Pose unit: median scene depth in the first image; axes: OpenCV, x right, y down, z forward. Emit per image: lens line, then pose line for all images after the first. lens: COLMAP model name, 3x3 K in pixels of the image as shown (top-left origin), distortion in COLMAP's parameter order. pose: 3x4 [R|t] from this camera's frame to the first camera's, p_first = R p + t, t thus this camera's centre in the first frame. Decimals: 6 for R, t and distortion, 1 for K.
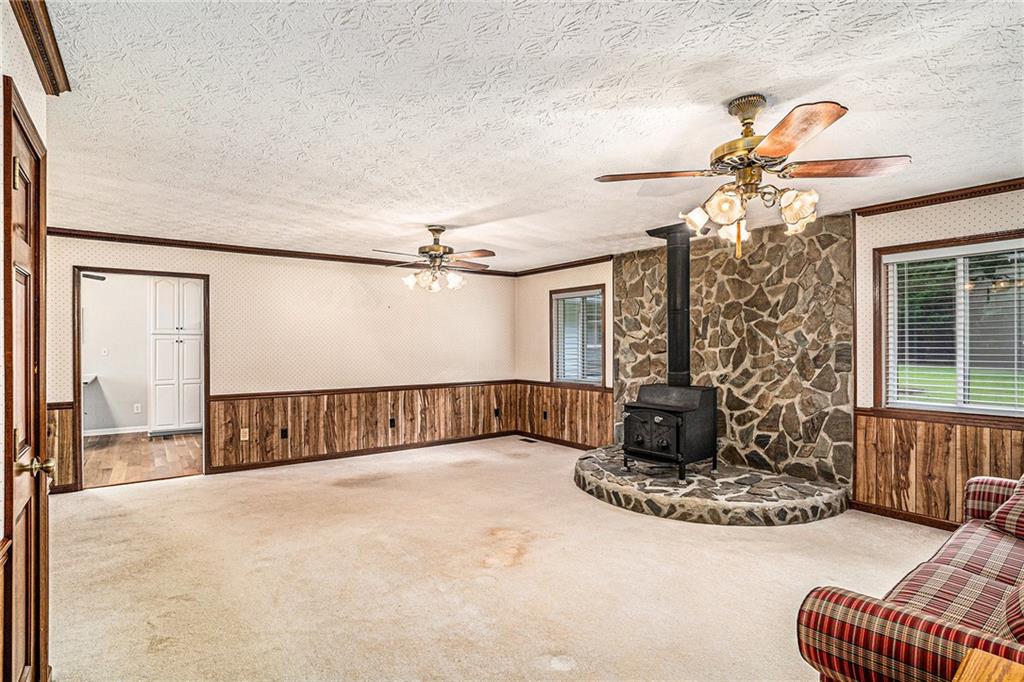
lens RADIAL K [[505.9, 0, 515.3], [0, 505.9, 342.7], [0, 0, 1]] dist [-0.098752, 0.039369]
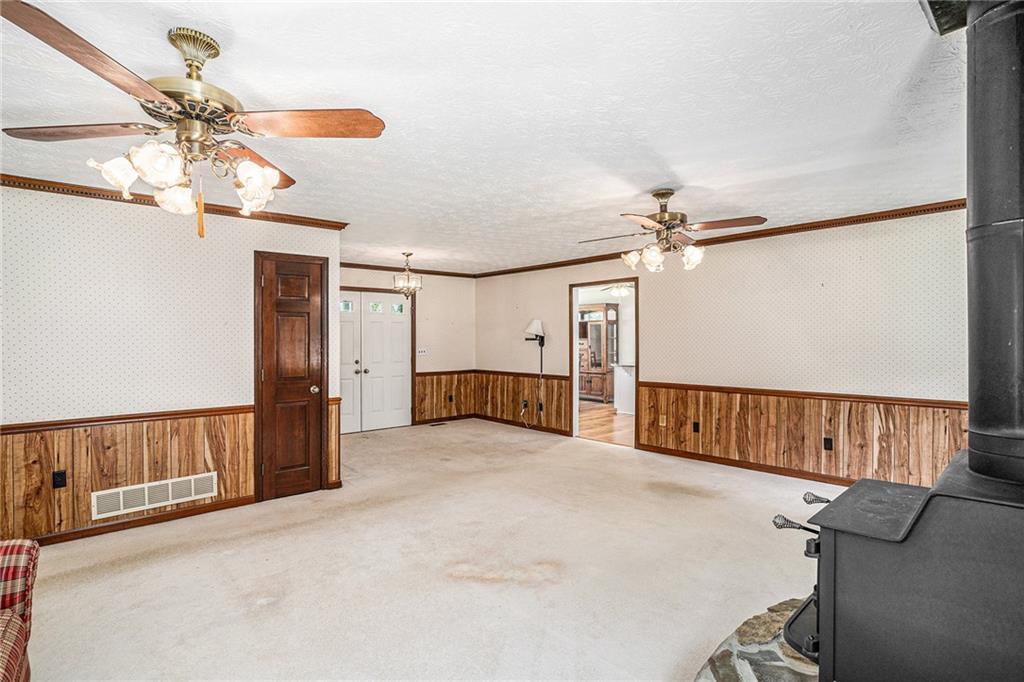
lens RADIAL K [[505.9, 0, 502.4], [0, 505.9, 339.0], [0, 0, 1]] dist [-0.084084, 0.040408]
pose [[0.066248, 0.003480, -0.997797, 0.485511], [0.008617, 0.999955, 0.004060, 0.001804], [0.997766, -0.008867, 0.066215, 0.548047]]
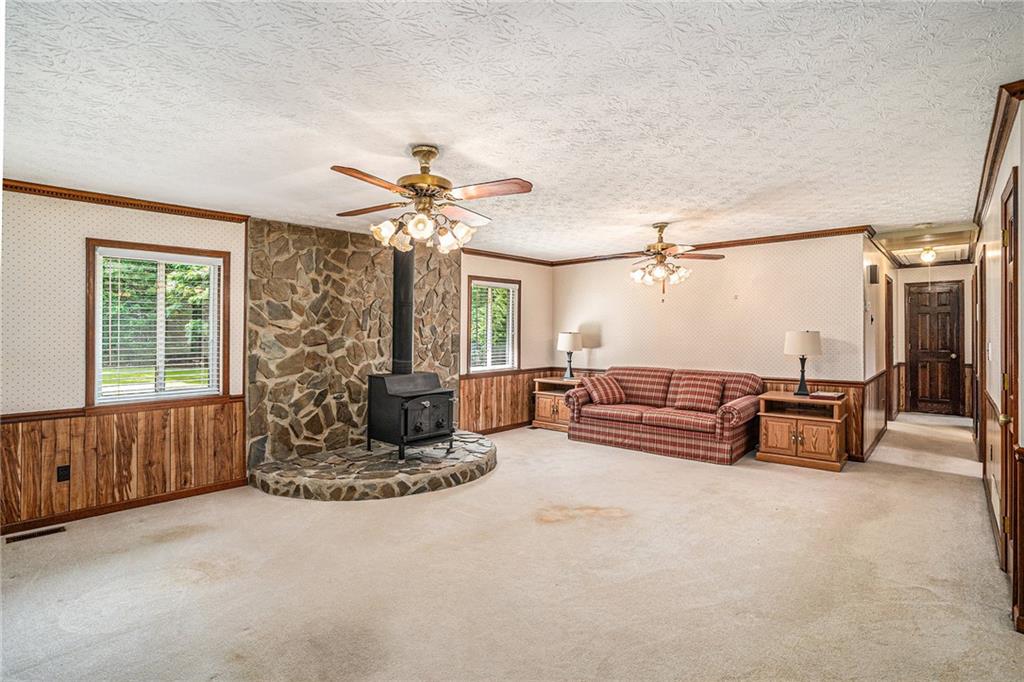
lens RADIAL K [[505.9, 0, 502.4], [0, 505.9, 339.0], [0, 0, 1]] dist [-0.084084, 0.040408]
pose [[-0.160949, -0.004942, 0.986950, -0.644112], [0.009526, 0.999933, 0.006561, 0.006258], [-0.986917, 0.010458, -0.160891, 0.795342]]
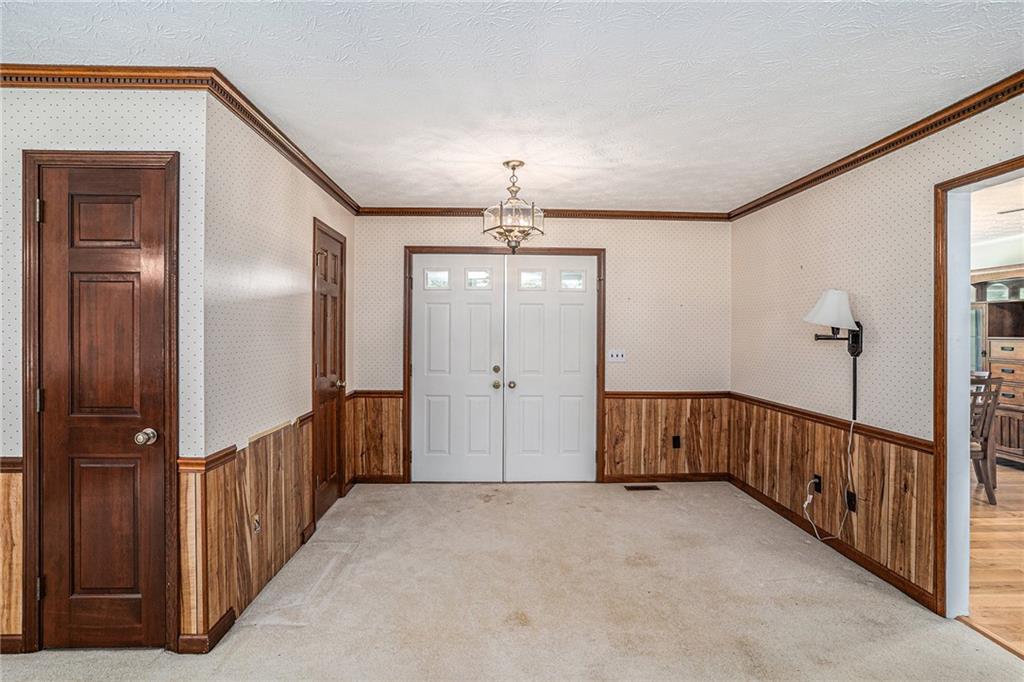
lens RADIAL K [[519.5, 0, 483.4], [0, 519.5, 329.7], [0, 0, 1]] dist [-0.087965, 0.032299]
pose [[-0.576177, -0.004486, -0.817313, -0.156106], [-0.003582, 0.999989, -0.002964, 0.003075], [0.817317, 0.001220, -0.576187, 0.717914]]
